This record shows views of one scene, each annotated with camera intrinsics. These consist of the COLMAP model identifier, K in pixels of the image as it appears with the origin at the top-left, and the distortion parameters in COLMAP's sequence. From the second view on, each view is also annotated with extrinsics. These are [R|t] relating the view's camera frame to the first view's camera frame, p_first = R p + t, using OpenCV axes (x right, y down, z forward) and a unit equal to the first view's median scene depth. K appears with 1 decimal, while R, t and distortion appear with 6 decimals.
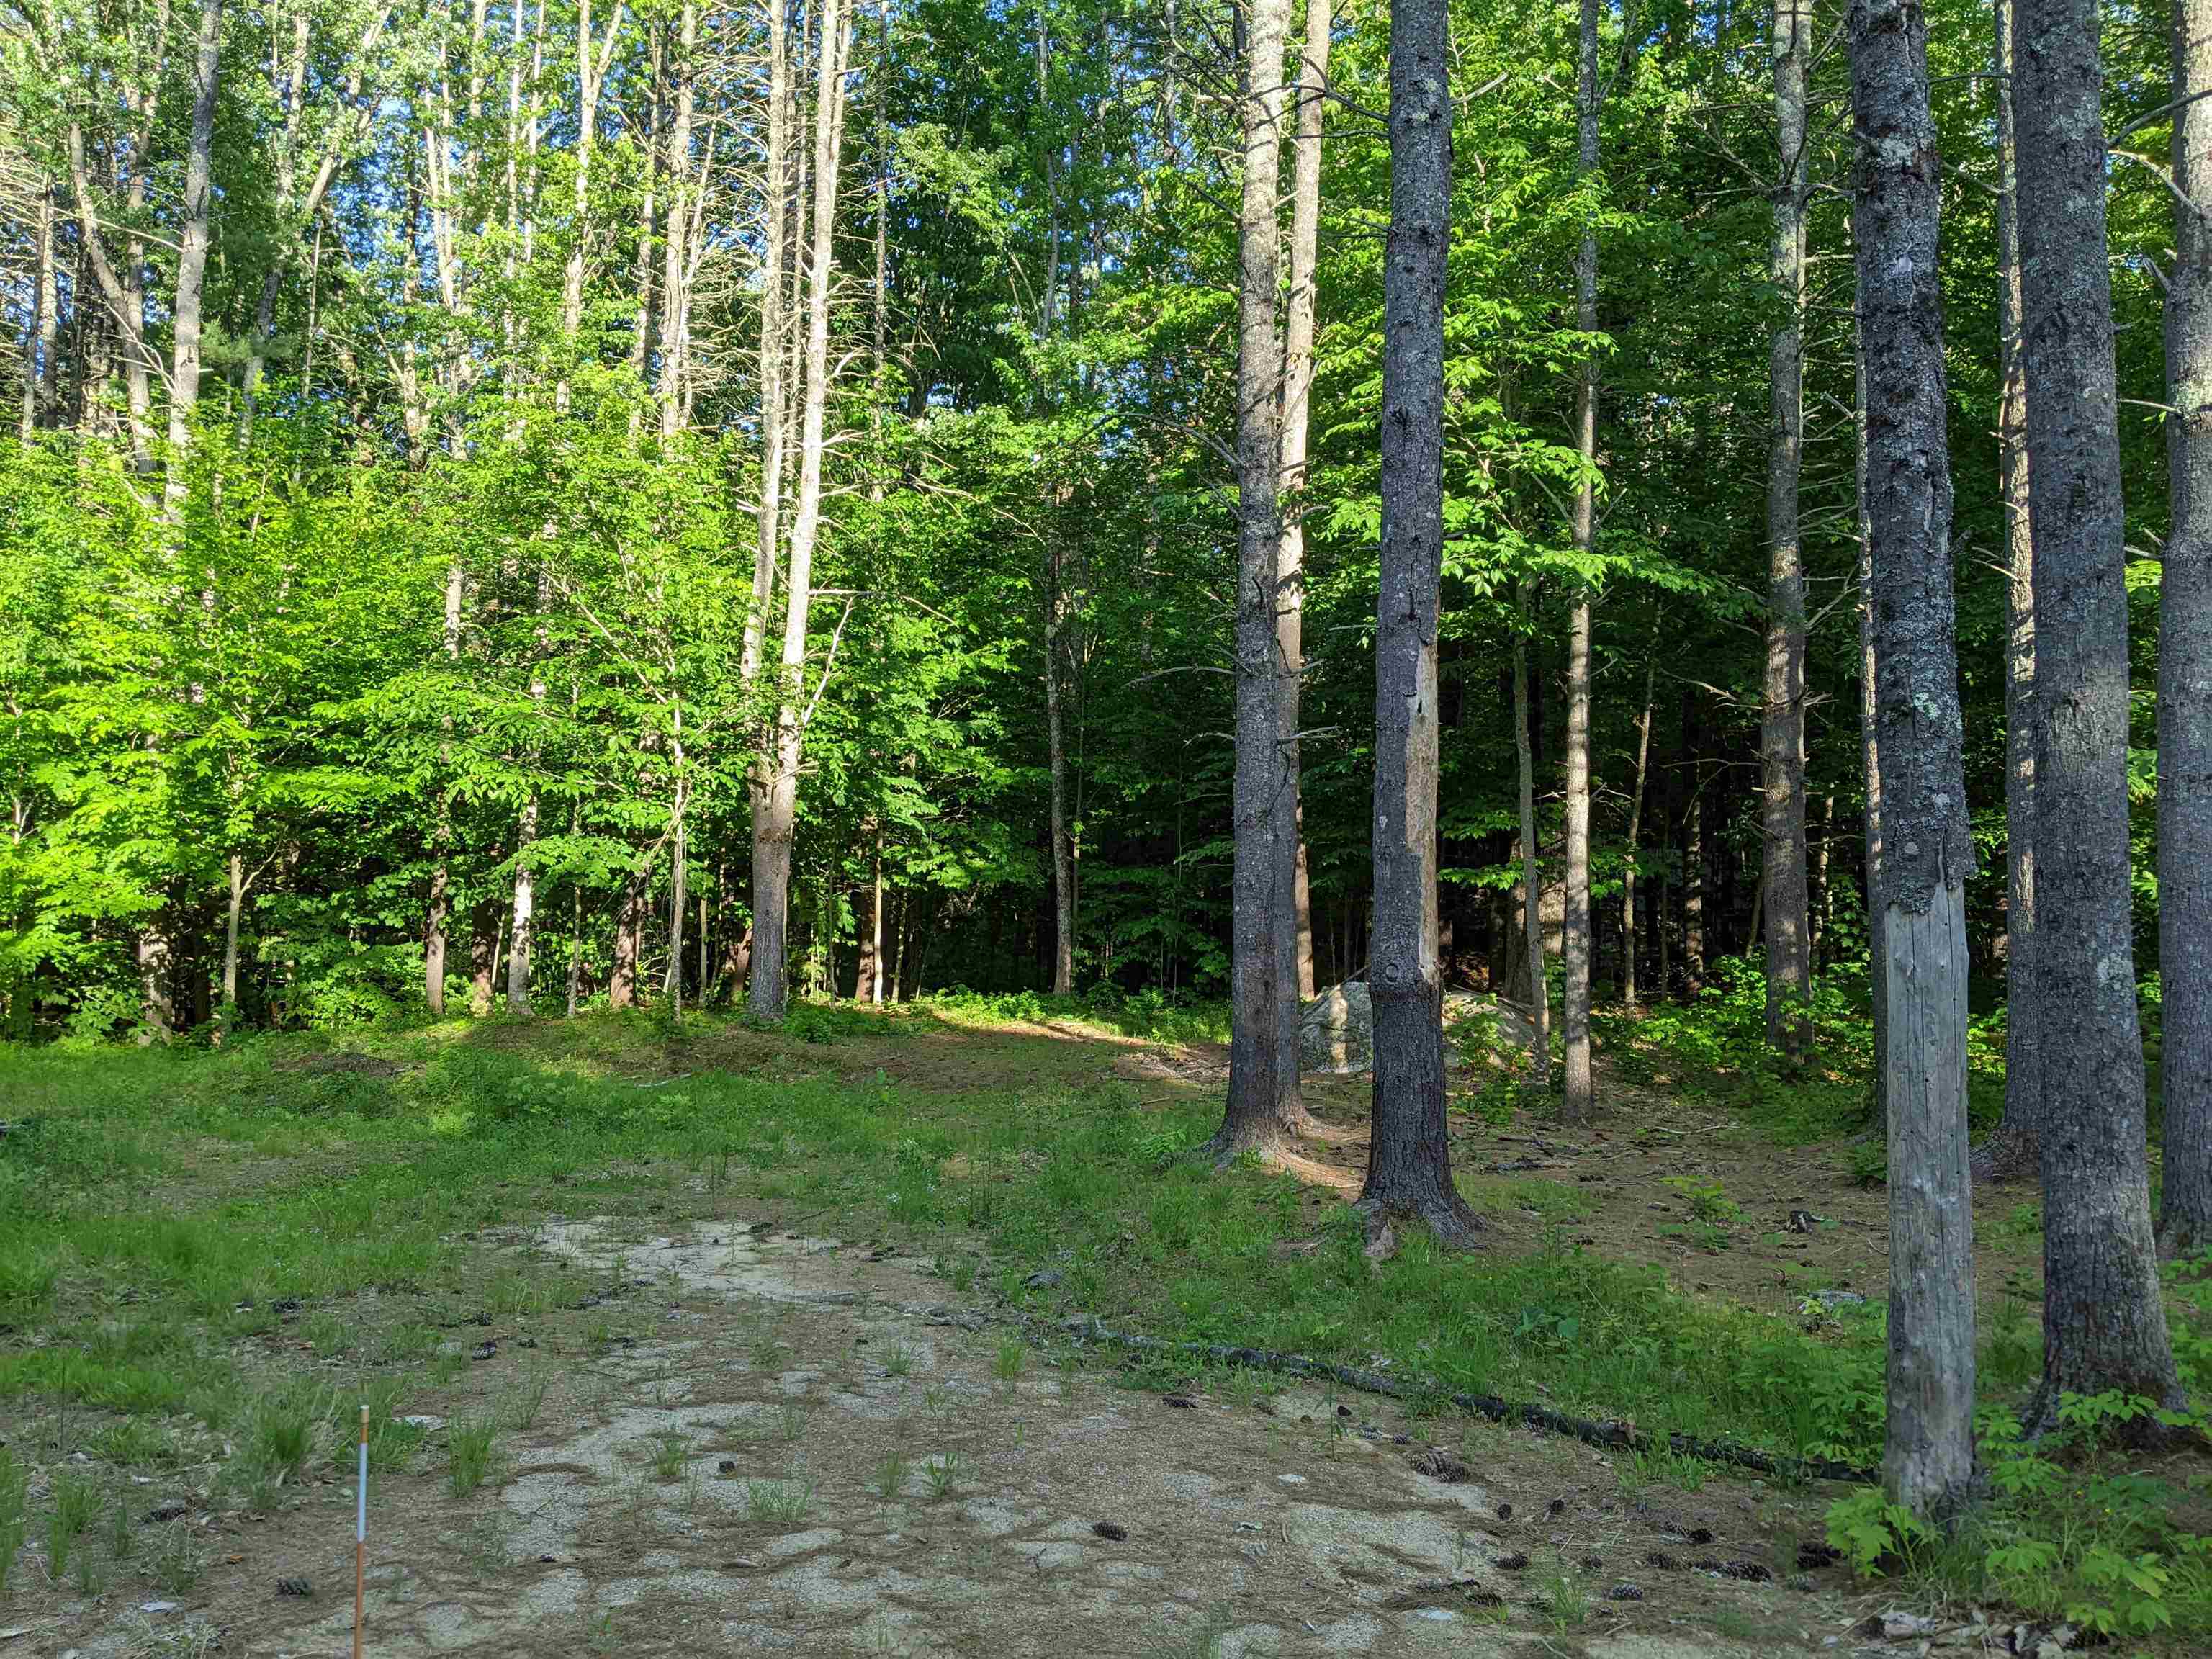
lens RADIAL K [[1747.4, 0, 1101.2], [0, 1747.4, 835.6], [0, 0, 1]] dist [0.059122, -0.087303]
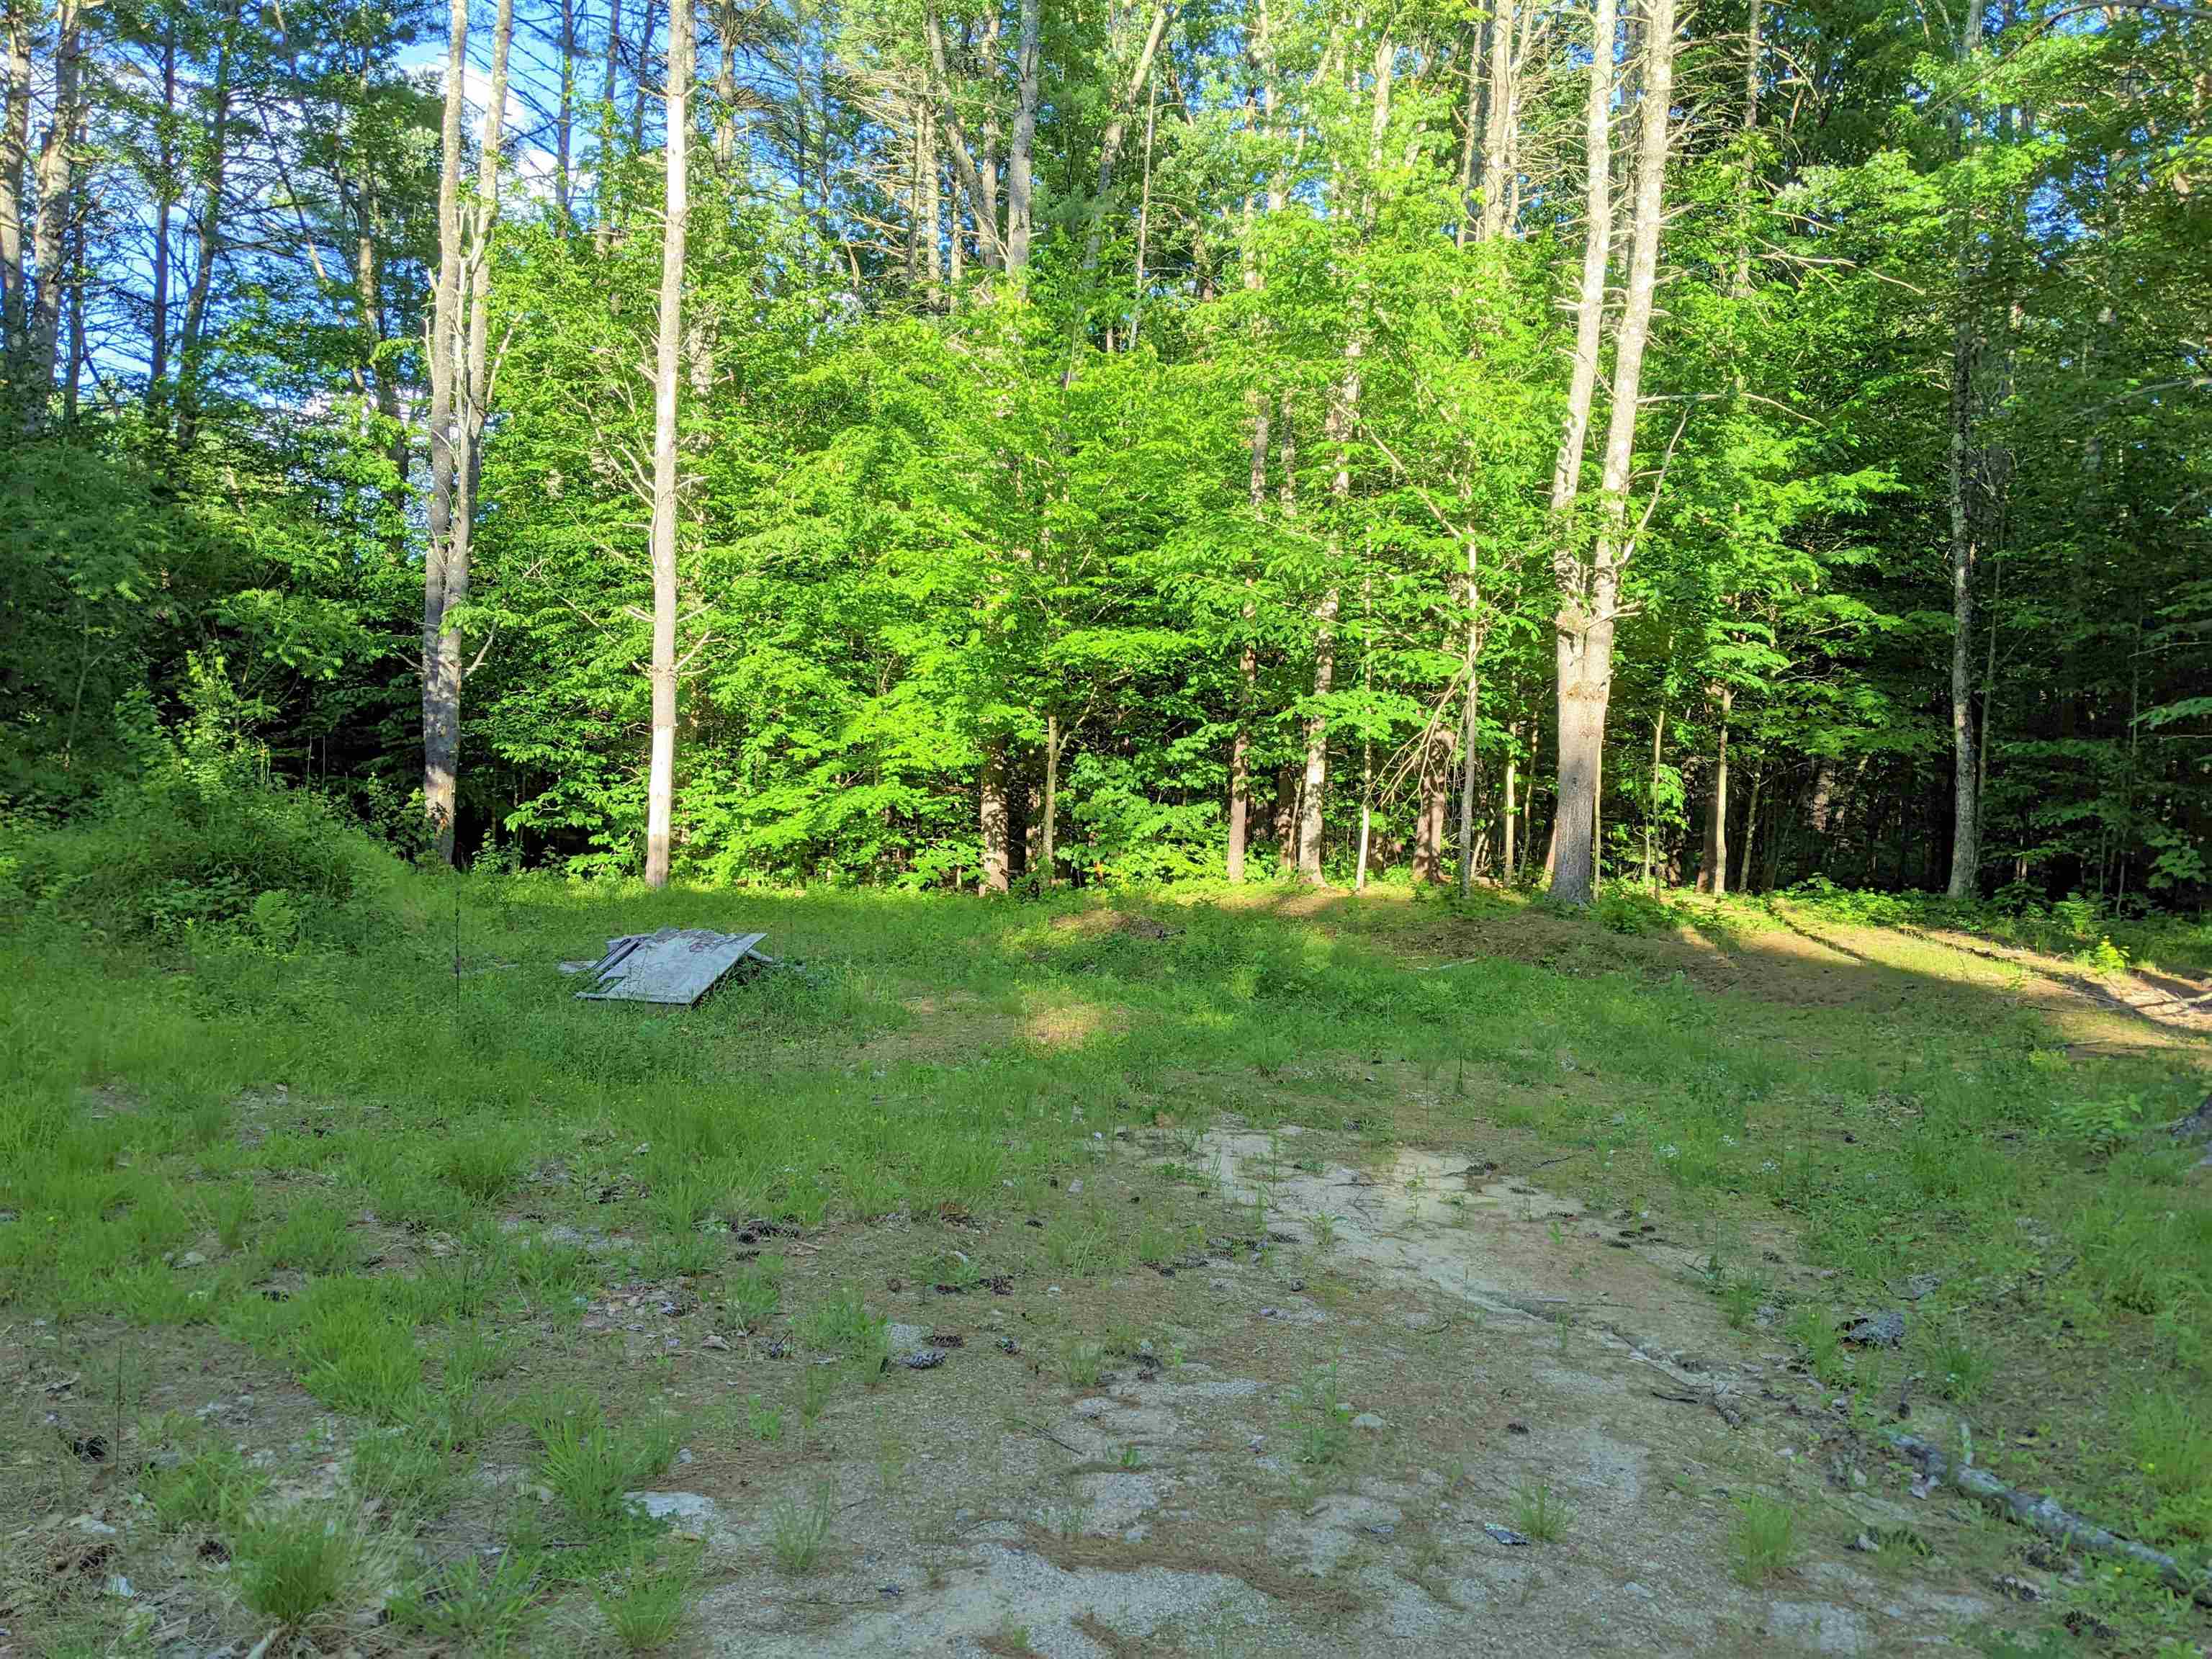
lens RADIAL K [[1747.4, 0, 1101.2], [0, 1747.4, 835.6], [0, 0, 1]] dist [0.059122, -0.087303]
pose [[0.886695, 0.035698, -0.460975, 0.002041], [-0.005578, 0.997768, 0.066538, 0.015046], [0.462322, -0.056427, 0.884915, 0.129400]]
